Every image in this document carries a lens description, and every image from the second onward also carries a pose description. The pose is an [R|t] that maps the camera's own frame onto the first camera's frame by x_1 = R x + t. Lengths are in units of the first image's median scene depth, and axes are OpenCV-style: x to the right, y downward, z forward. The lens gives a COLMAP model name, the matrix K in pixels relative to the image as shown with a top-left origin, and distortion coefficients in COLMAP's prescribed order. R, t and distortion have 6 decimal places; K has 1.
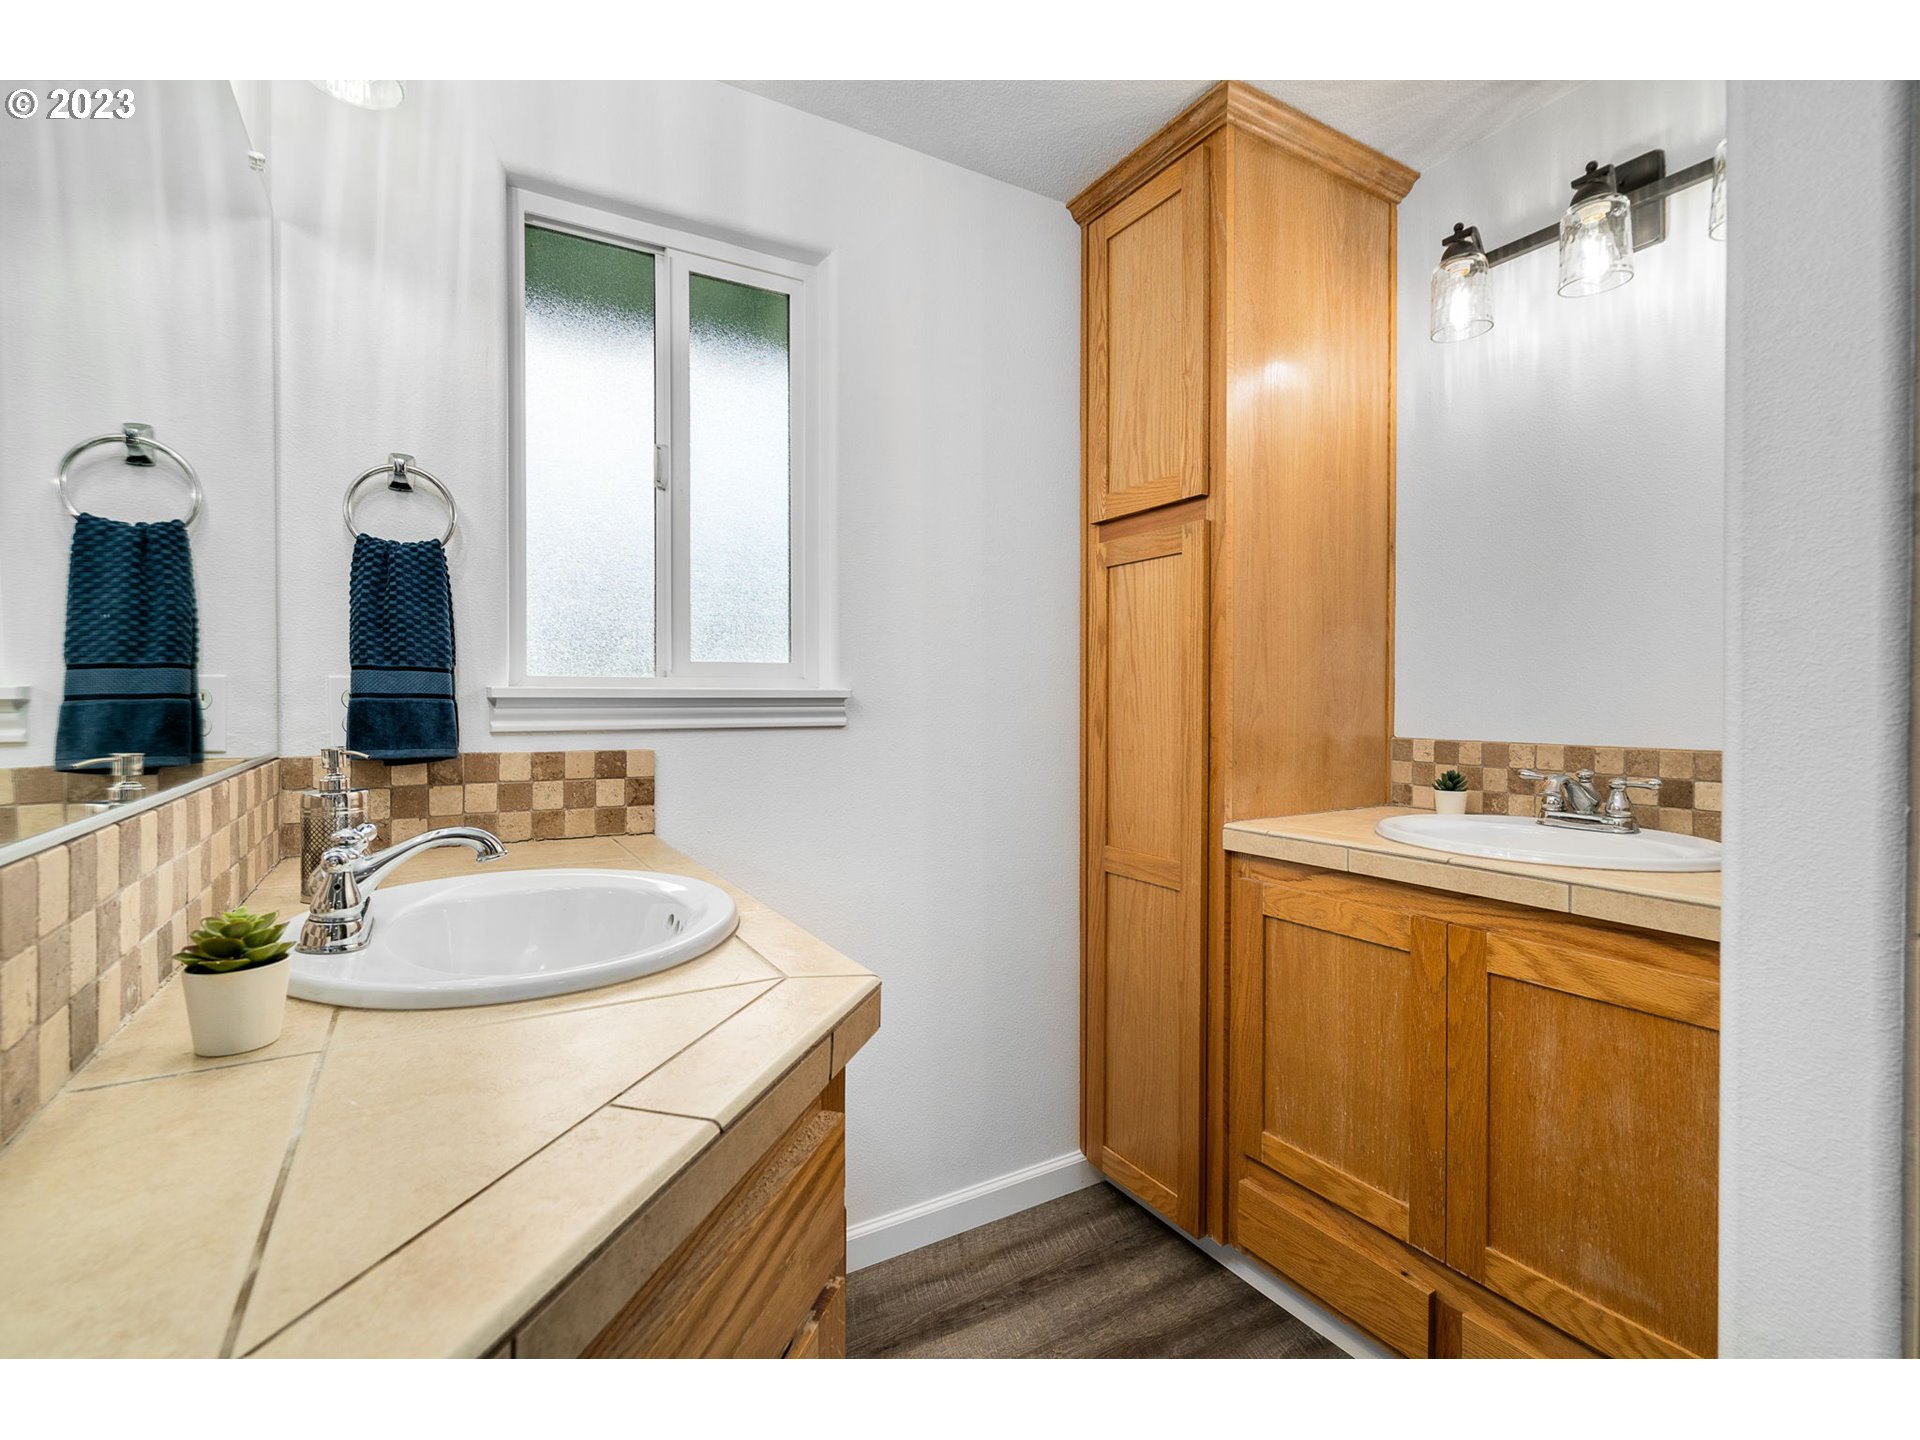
lens RADIAL K [[864.7, 0, 969.2], [0, 864.7, 708.9], [0, 0, 1]] dist [-0.003798, 0.000679]
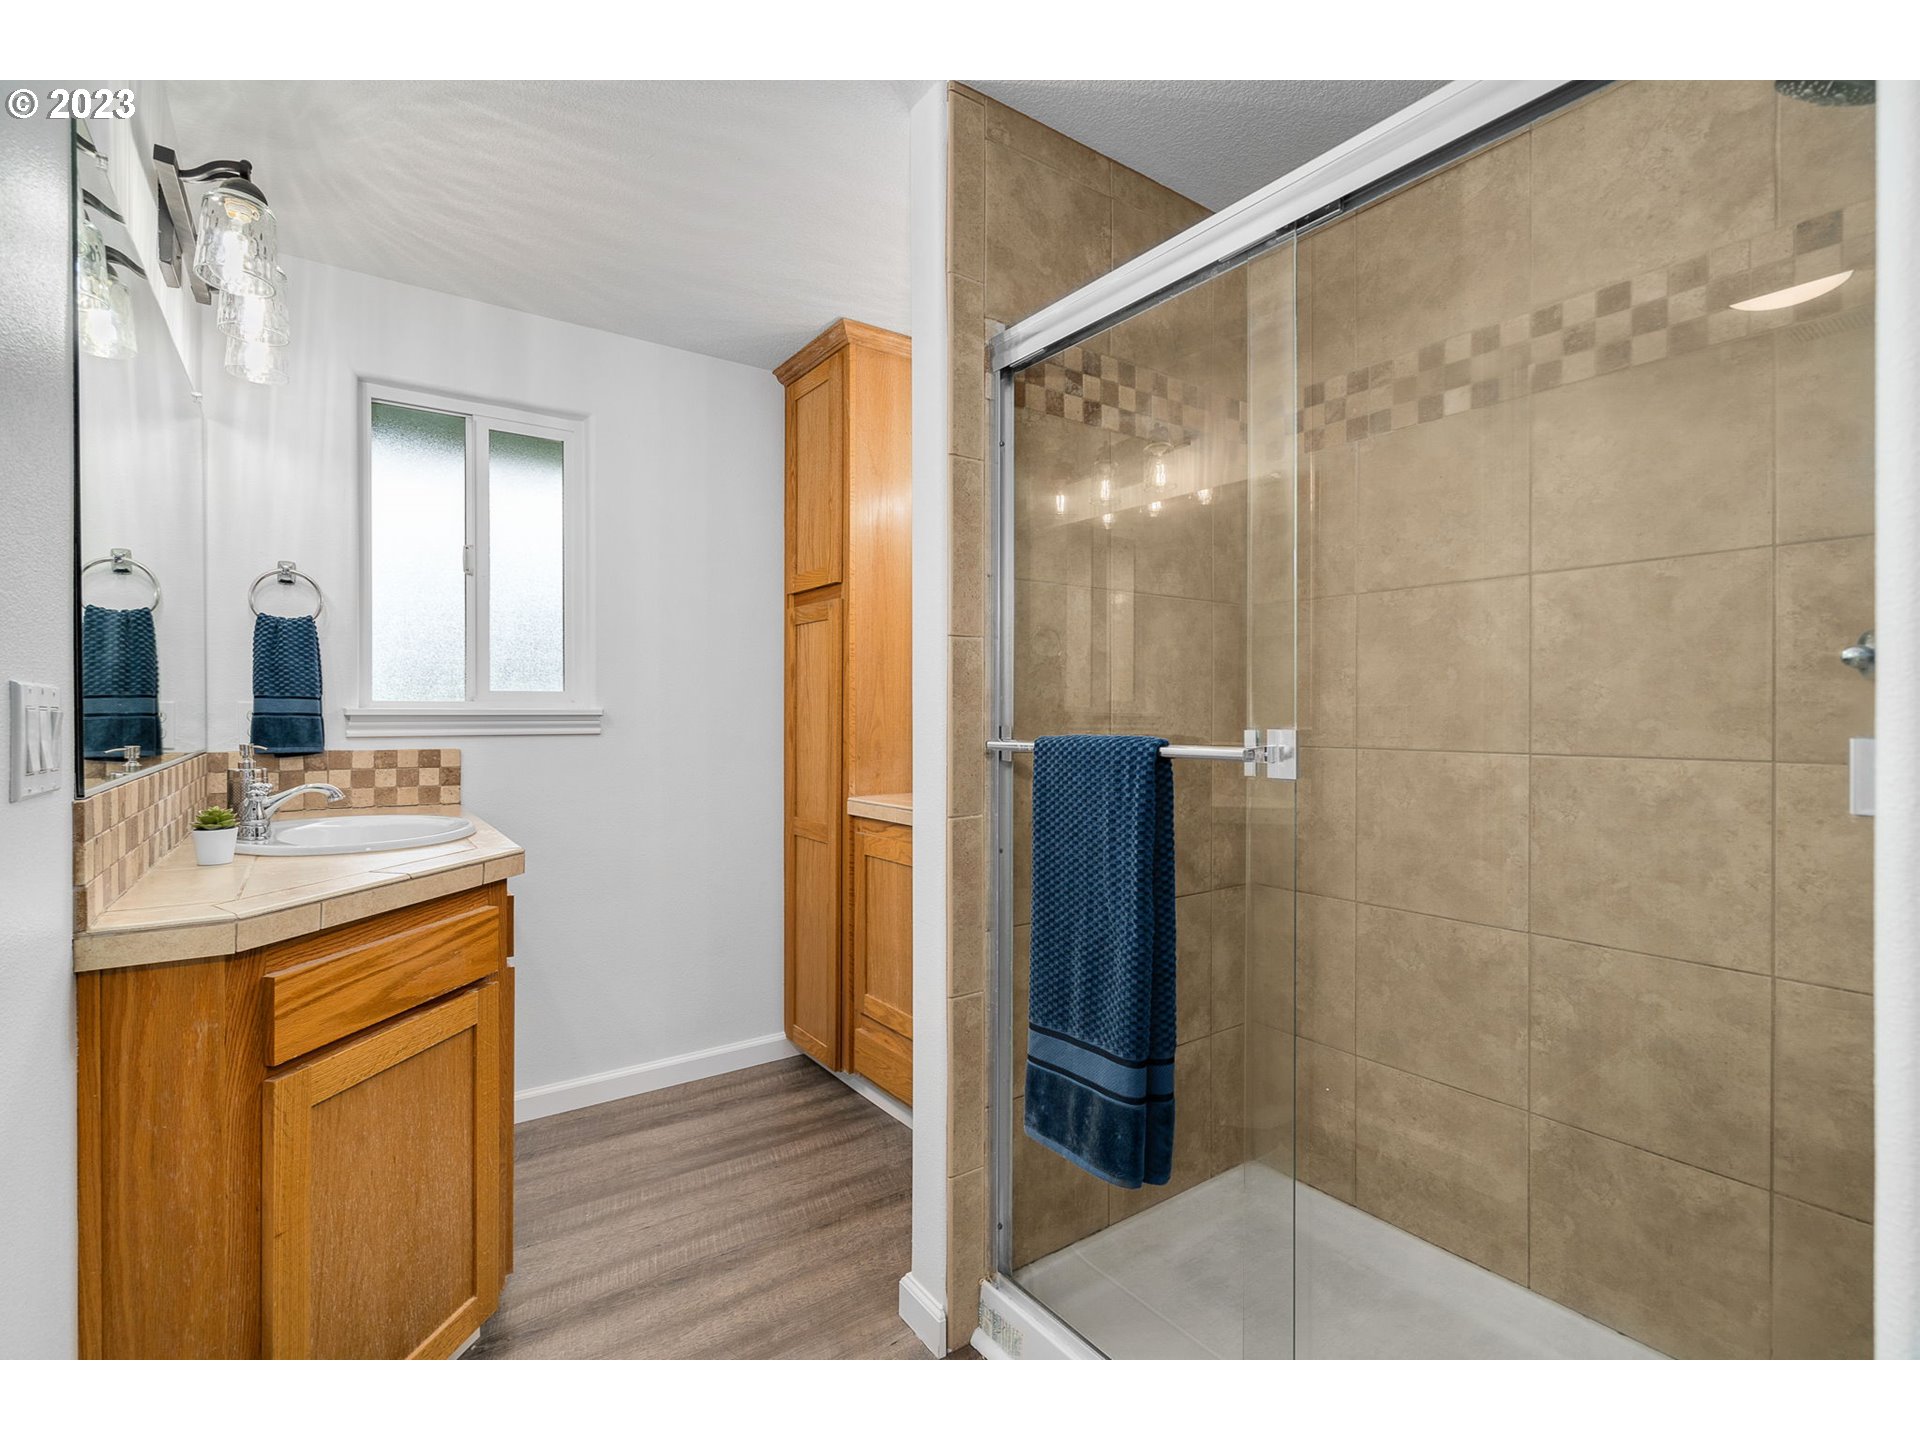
lens RADIAL K [[864.7, 0, 941.2], [0, 864.7, 721.7], [0, 0, 1]] dist [-0.003798, 0.000679]
pose [[0.997506, 0.001075, 0.070571, 0.390287], [-0.000951, 0.999998, -0.001790, 0.000763], [-0.070573, 0.001718, 0.997505, -0.604201]]
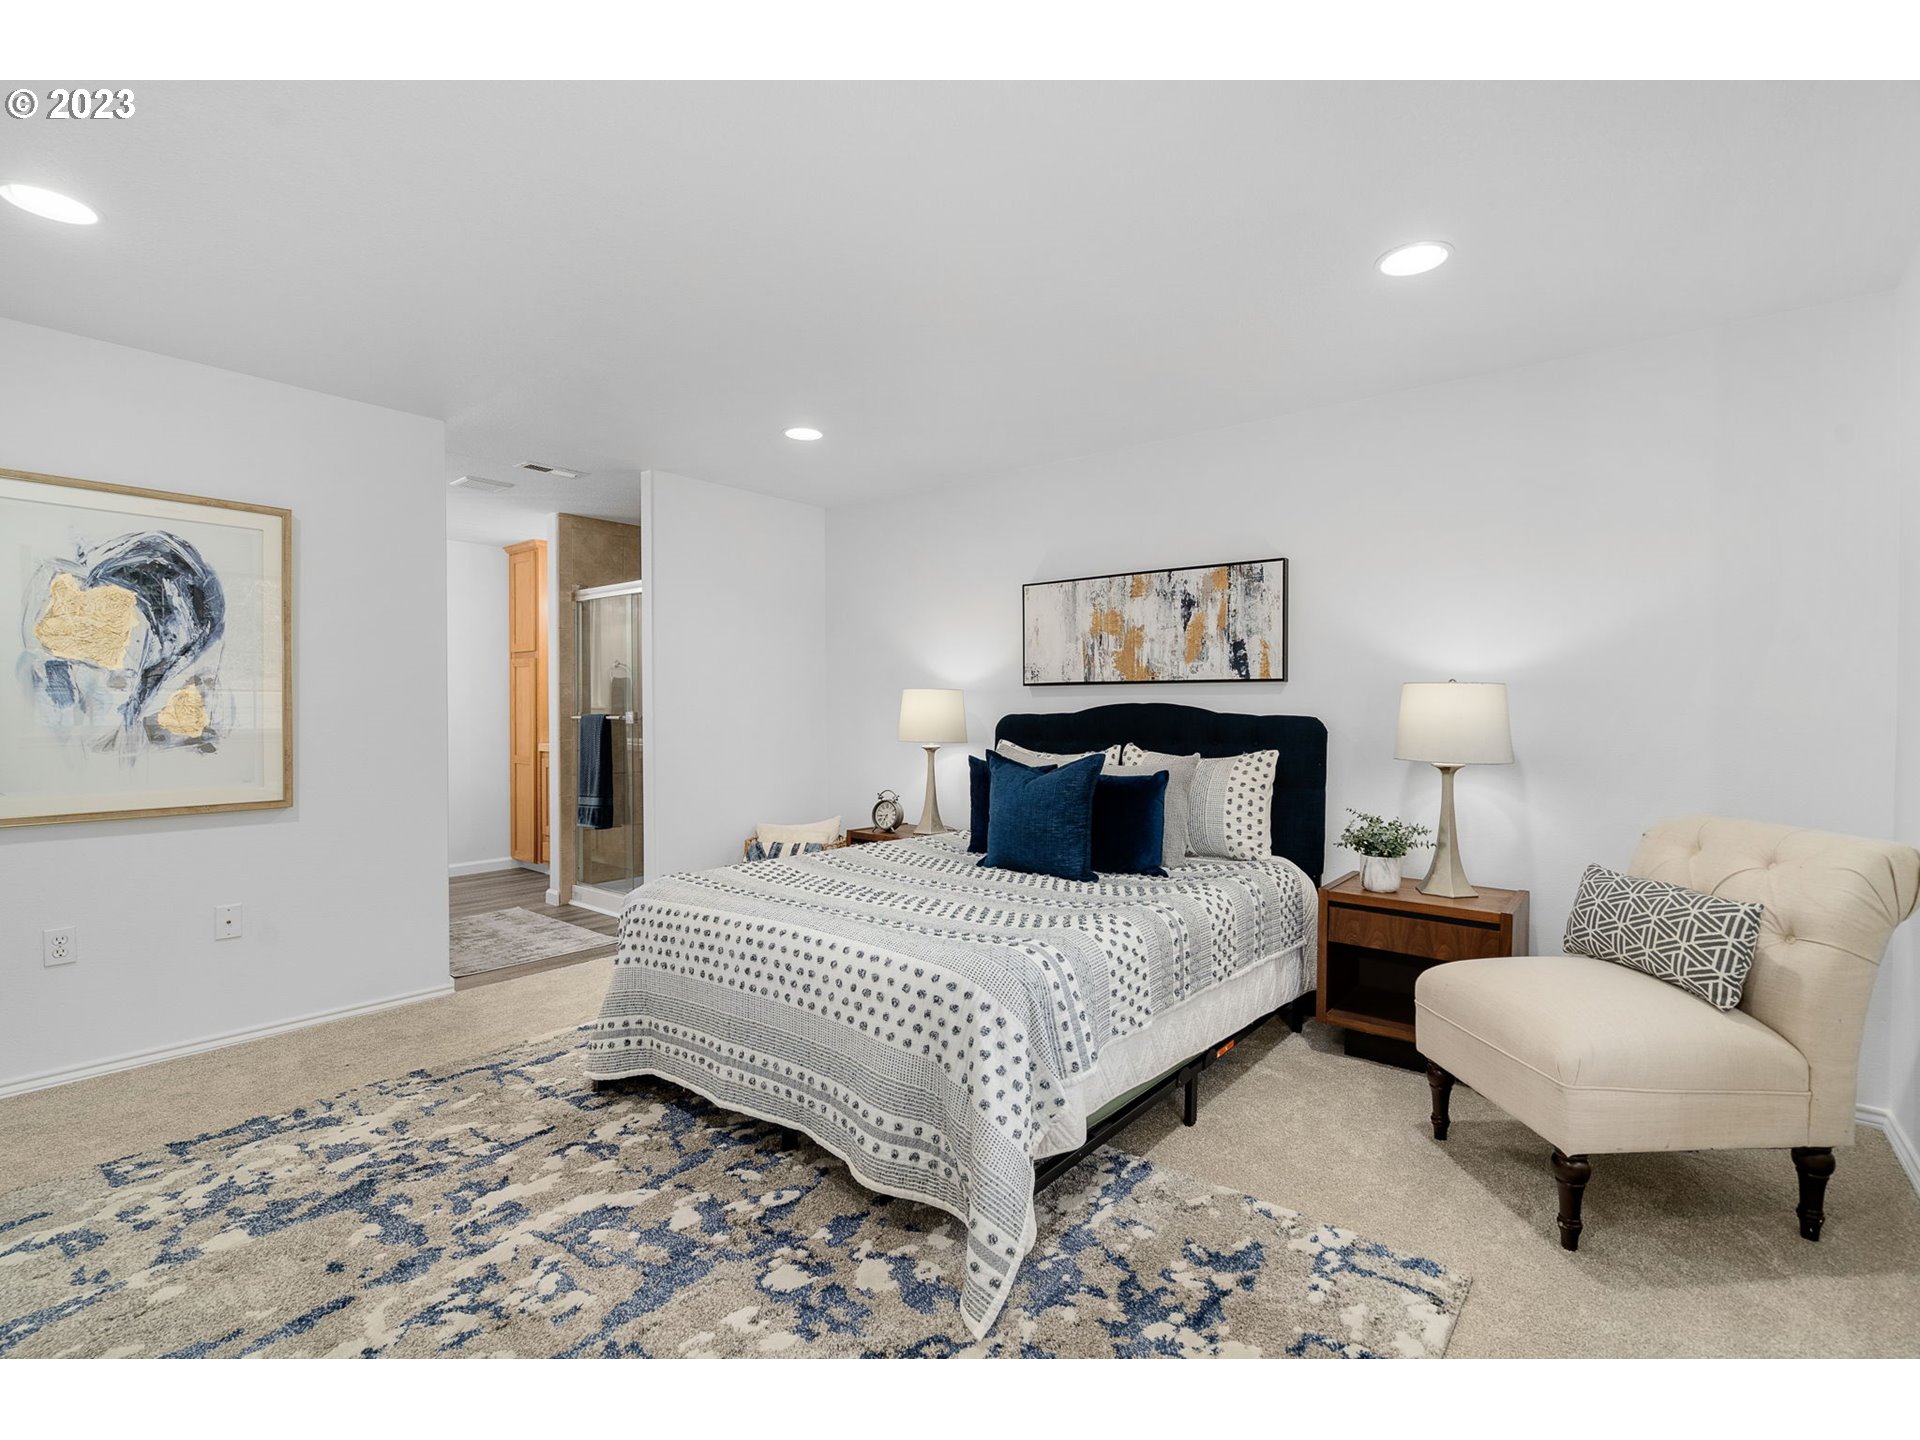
lens RADIAL K [[864.7, 0, 969.7], [0, 864.7, 718.7], [0, 0, 1]] dist [-0.003798, 0.000679]
pose [[0.938267, -0.004881, 0.345878, 0.812389], [0.003706, 0.999985, 0.004058, 0.021963], [-0.345893, -0.002525, 0.938271, -3.299022]]
